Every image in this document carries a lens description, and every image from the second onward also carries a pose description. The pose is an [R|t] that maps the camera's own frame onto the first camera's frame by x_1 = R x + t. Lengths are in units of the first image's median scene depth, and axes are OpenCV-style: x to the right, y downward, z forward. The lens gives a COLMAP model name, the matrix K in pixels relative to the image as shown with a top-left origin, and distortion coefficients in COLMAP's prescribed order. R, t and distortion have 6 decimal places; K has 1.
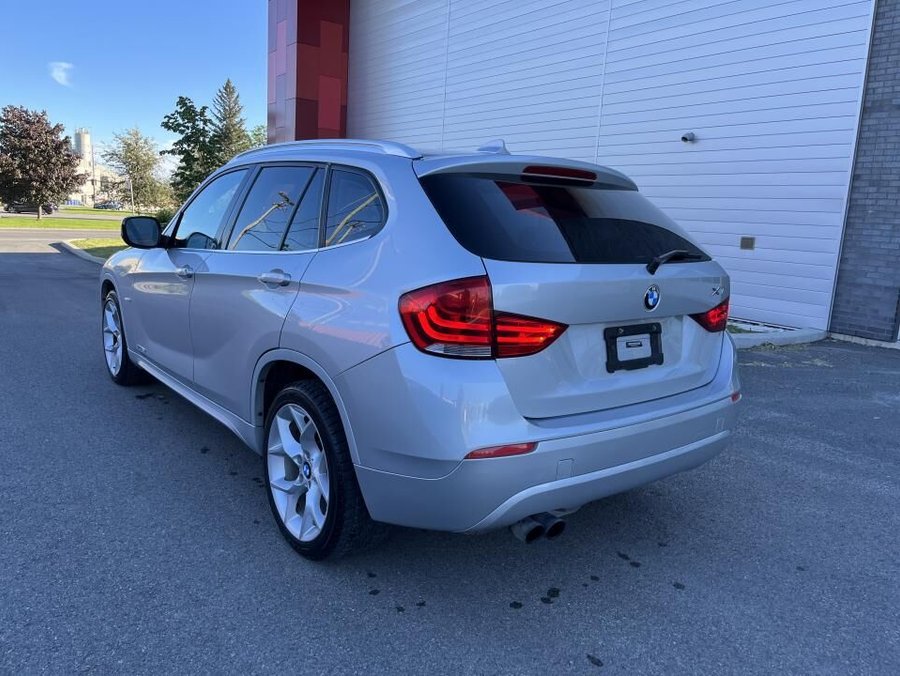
lens RADIAL K [[640.3, 0, 450.2], [0, 640.3, 318.6], [0, 0, 1]] dist [0.064144, -0.051819]
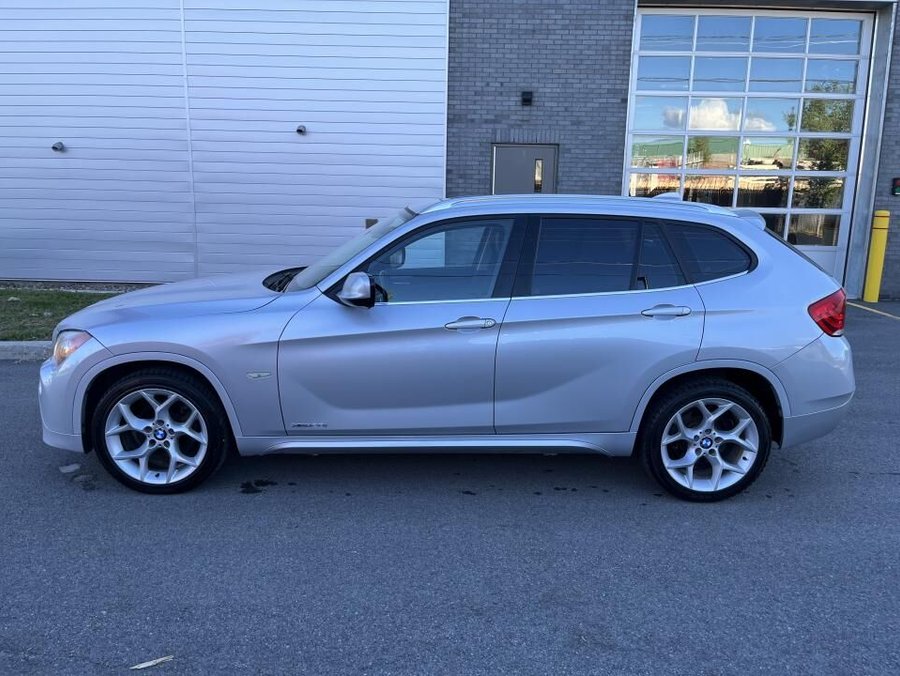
lens RADIAL K [[627.5, 0, 448.4], [0, 627.5, 336.3], [0, 0, 1]] dist [0.070340, -0.063115]
pose [[0.652763, -0.204739, 0.729372, -0.420345], [0.145754, 0.978742, 0.144293, -0.073945], [-0.743409, 0.012120, 0.668727, 0.135594]]
